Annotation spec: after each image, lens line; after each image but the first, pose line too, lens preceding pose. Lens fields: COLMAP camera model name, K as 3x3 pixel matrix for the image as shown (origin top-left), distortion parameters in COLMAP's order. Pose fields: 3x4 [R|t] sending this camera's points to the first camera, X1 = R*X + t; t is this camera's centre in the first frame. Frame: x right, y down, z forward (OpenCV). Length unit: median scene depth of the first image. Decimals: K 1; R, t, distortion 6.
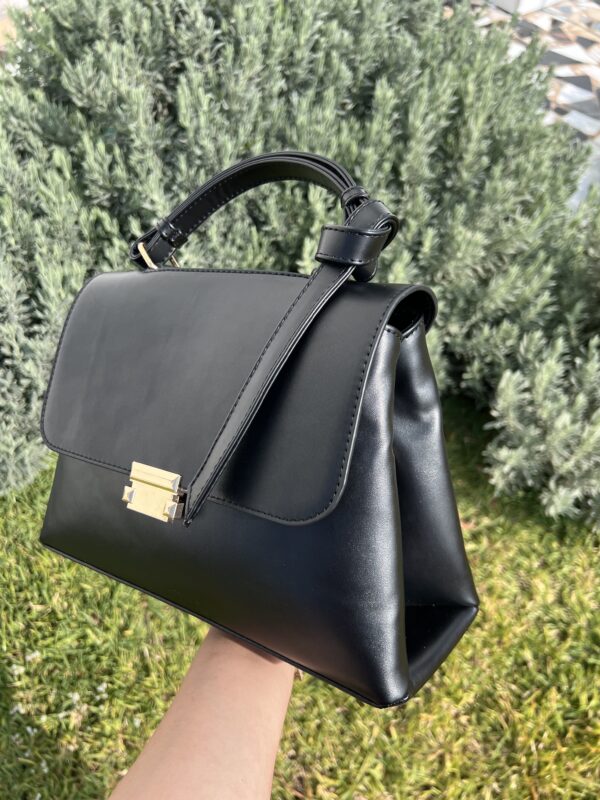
lens RADIAL K [[606.7, 0, 300.0], [0, 606.7, 400.0], [0, 0, 1]] dist [0.002734, -0.047687]
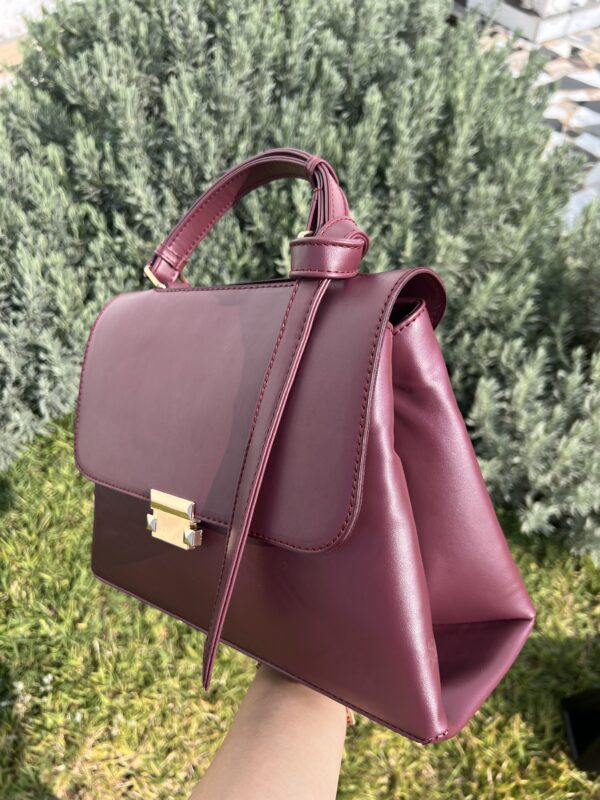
lens RADIAL K [[606.7, 0, 300.0], [0, 606.7, 400.0], [0, 0, 1]] dist [0.002734, -0.047687]
pose [[0.997473, 0.048978, -0.051467, 0.096395], [-0.051496, 0.997480, -0.048800, 0.046376], [0.048947, 0.051327, 0.997482, 0.020250]]
